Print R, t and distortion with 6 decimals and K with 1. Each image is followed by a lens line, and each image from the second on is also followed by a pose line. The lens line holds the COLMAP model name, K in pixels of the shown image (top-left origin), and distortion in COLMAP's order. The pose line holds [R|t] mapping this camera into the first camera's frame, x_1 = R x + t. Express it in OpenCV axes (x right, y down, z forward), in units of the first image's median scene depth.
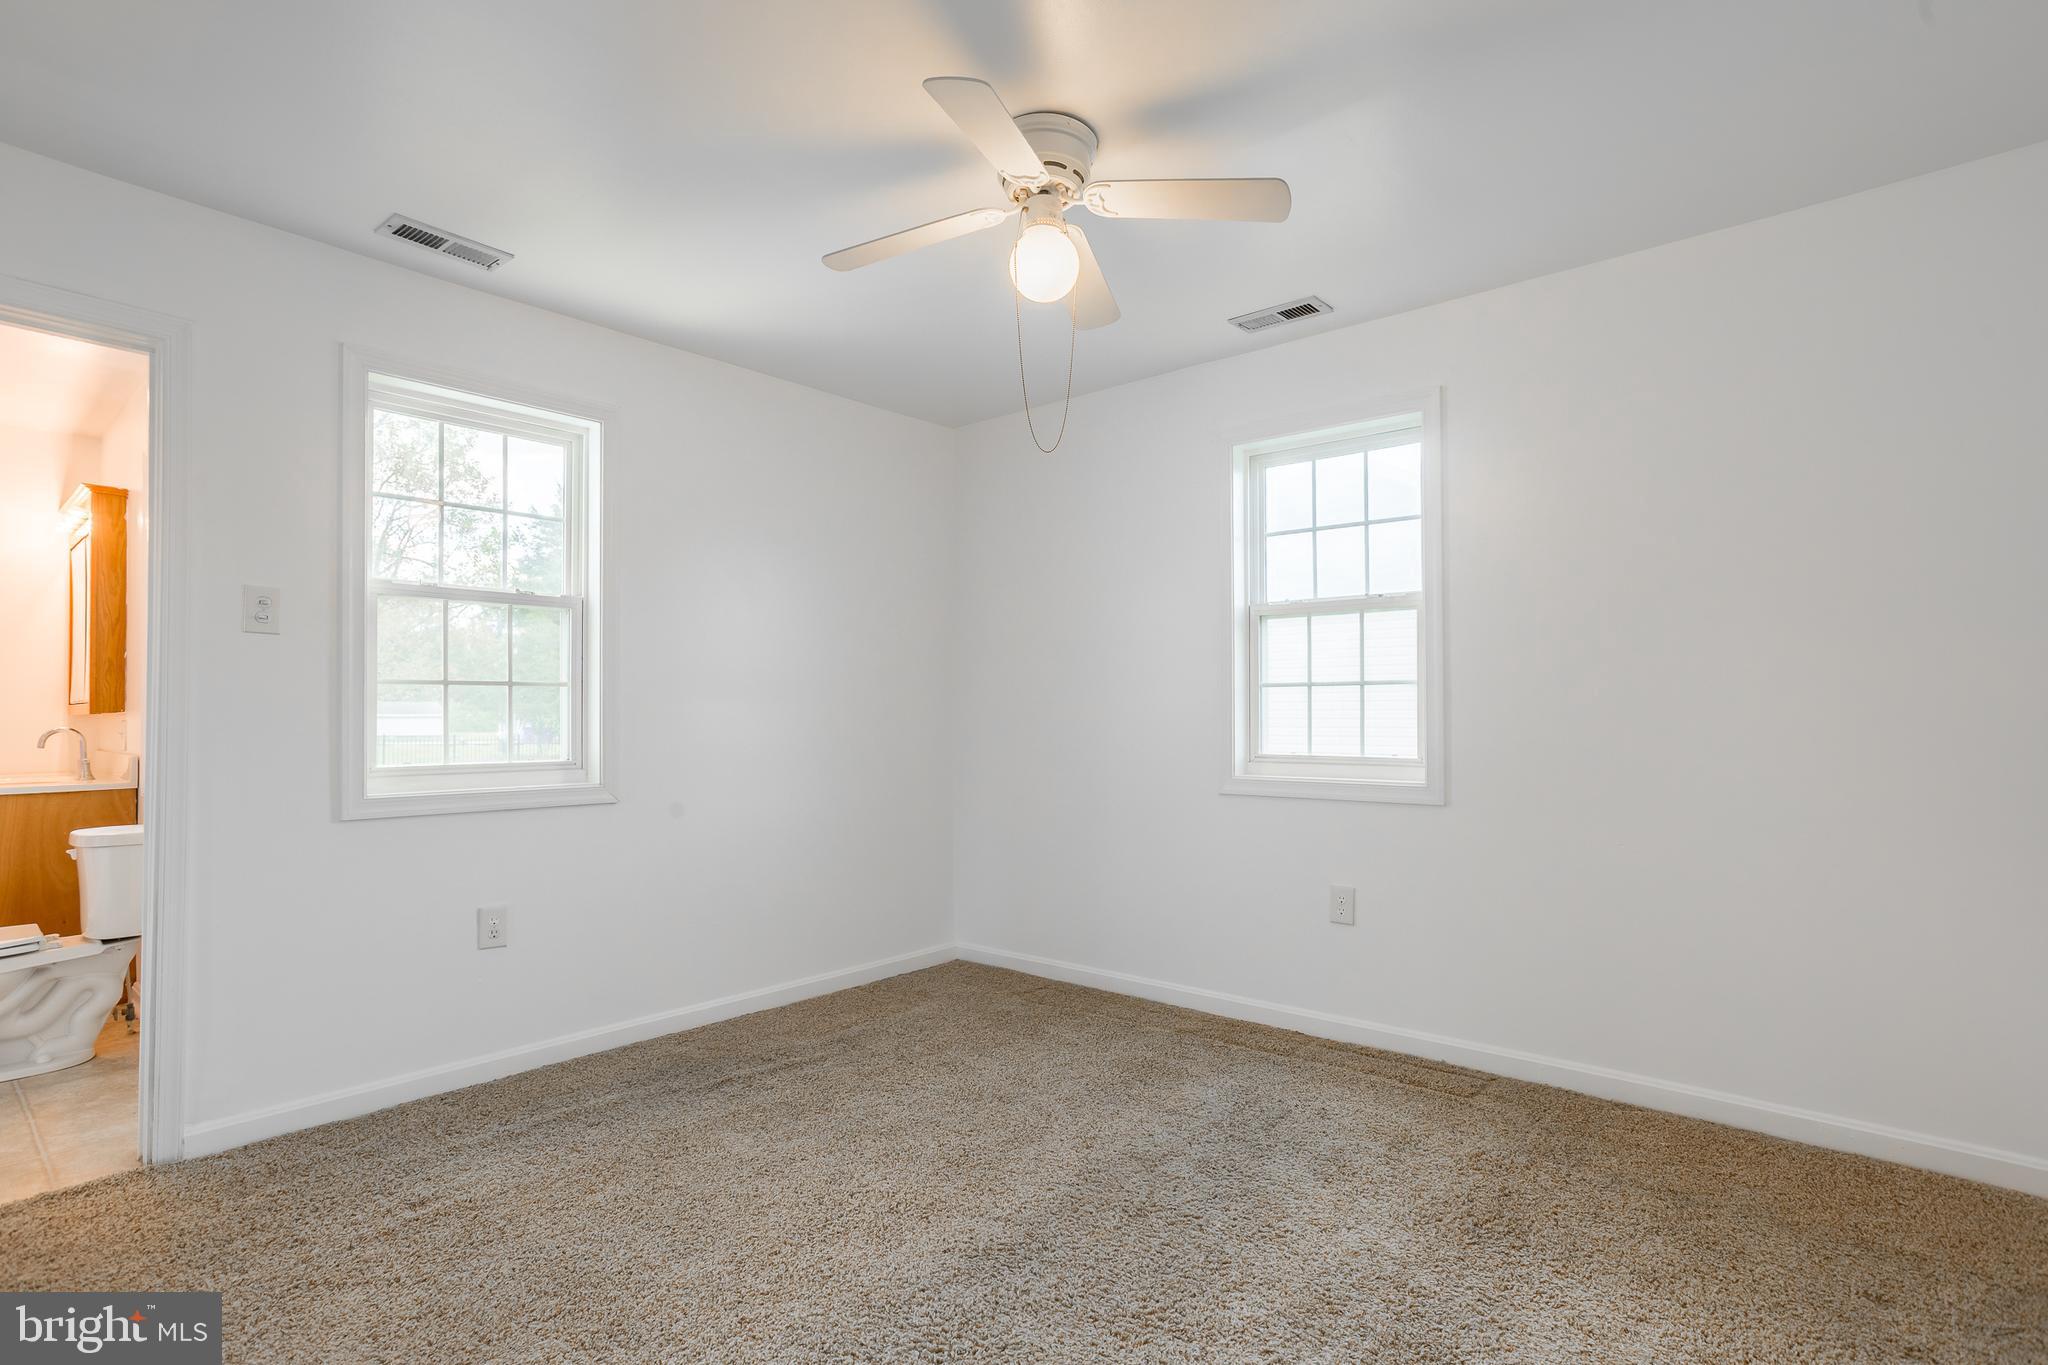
lens RADIAL K [[1005.9, 0, 1021.2], [0, 1005.9, 680.1], [0, 0, 1]] dist [-0.054872, 0.038162]
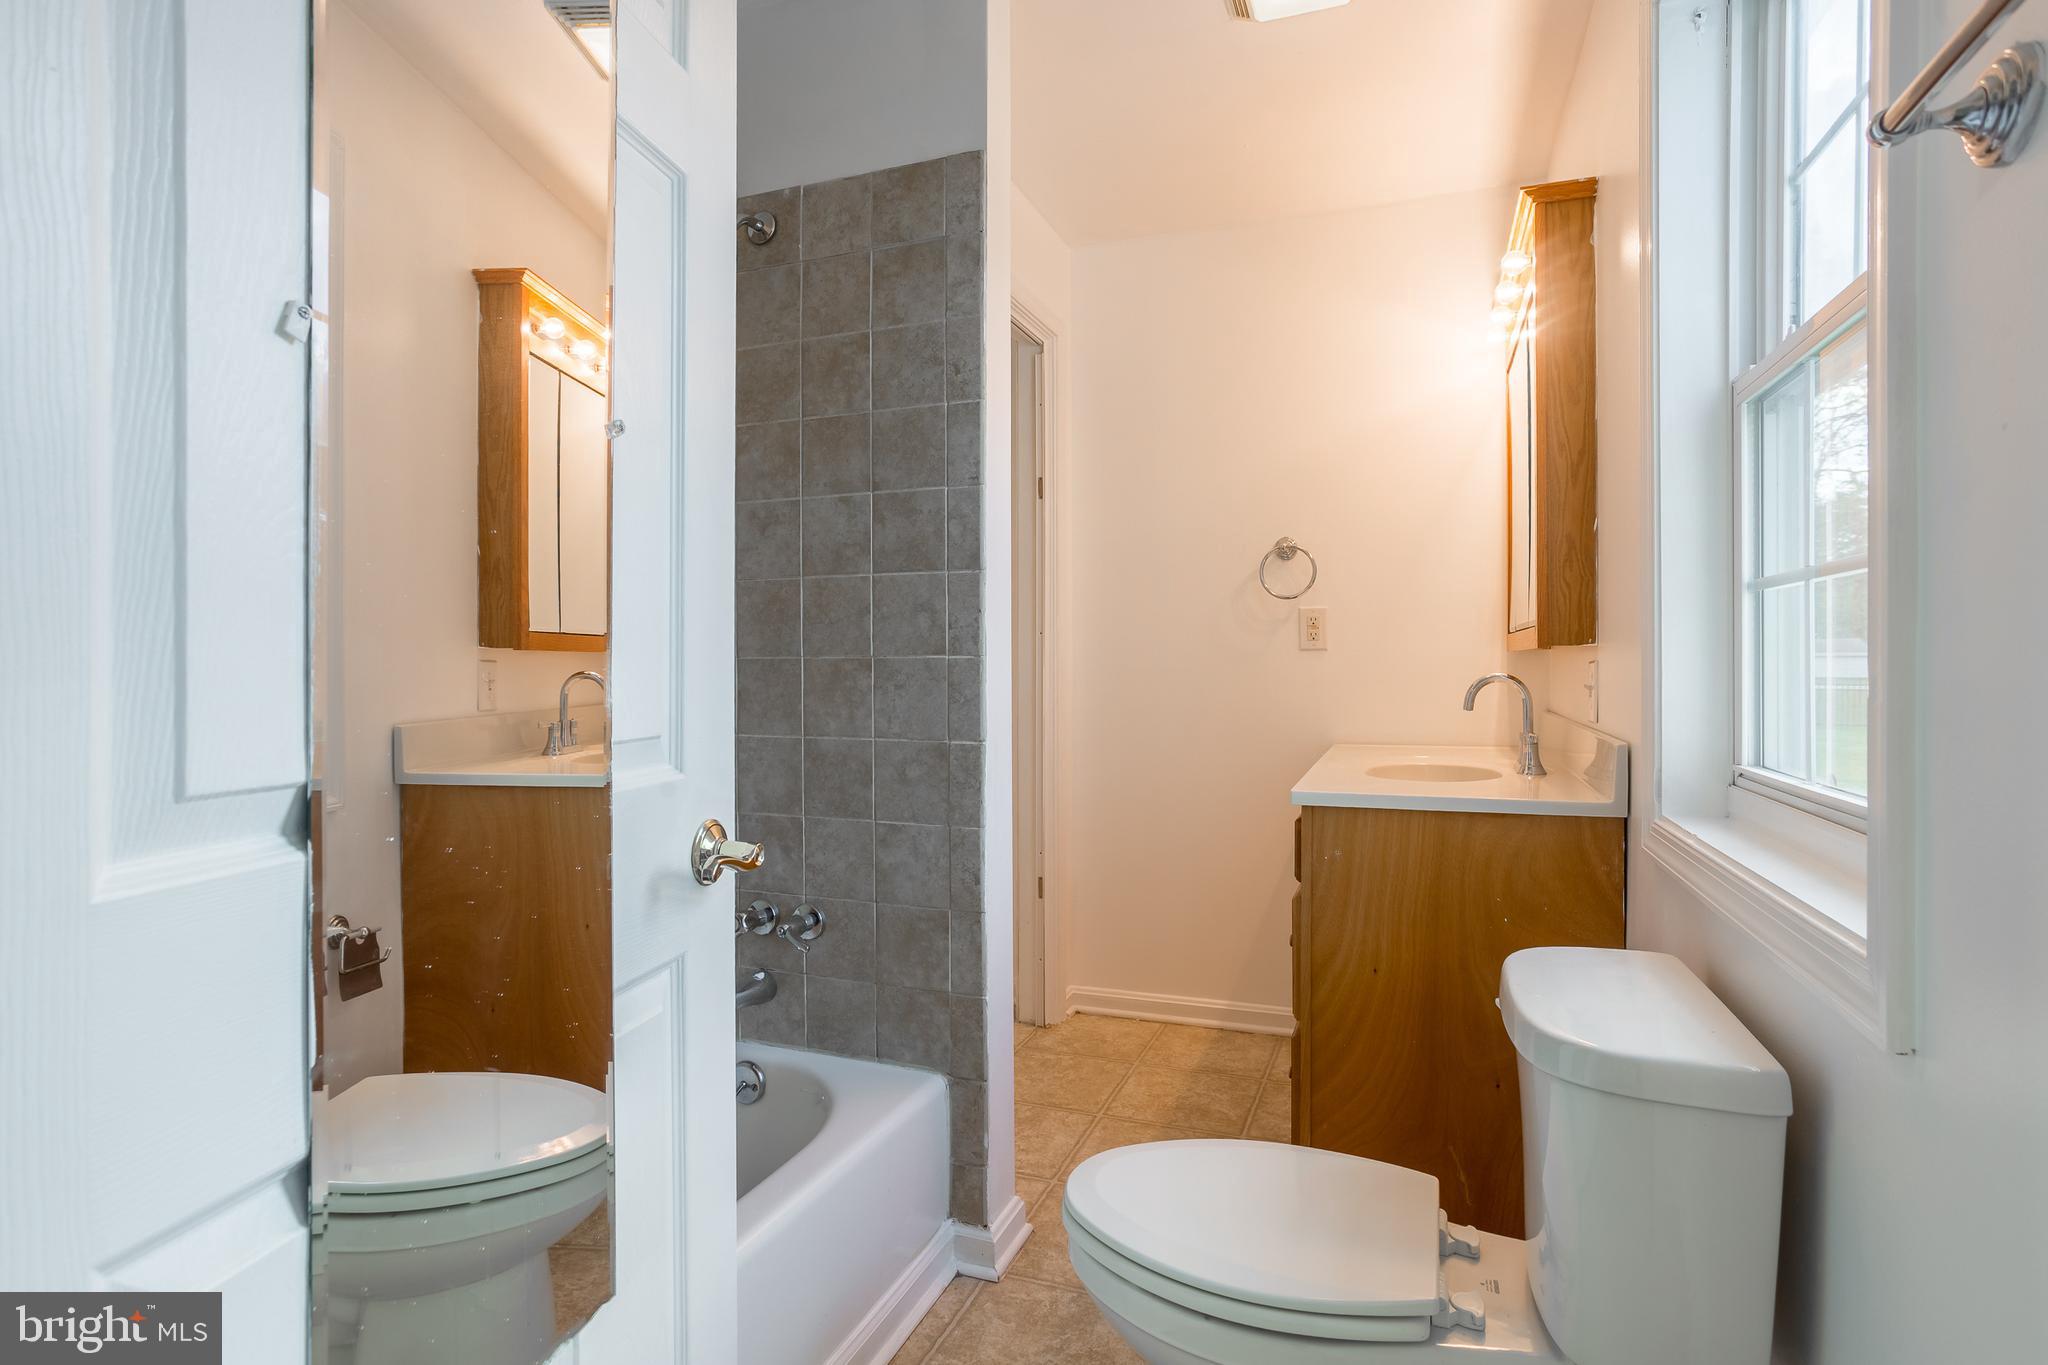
lens RADIAL K [[1005.9, 0, 1021.2], [0, 1005.9, 680.1], [0, 0, 1]] dist [-0.054872, 0.038162]
pose [[0.335773, 0.026105, -0.941581, -0.546212], [0.021772, 0.999134, 0.035464, 0.026775], [0.941691, -0.032408, 0.334914, 0.573120]]
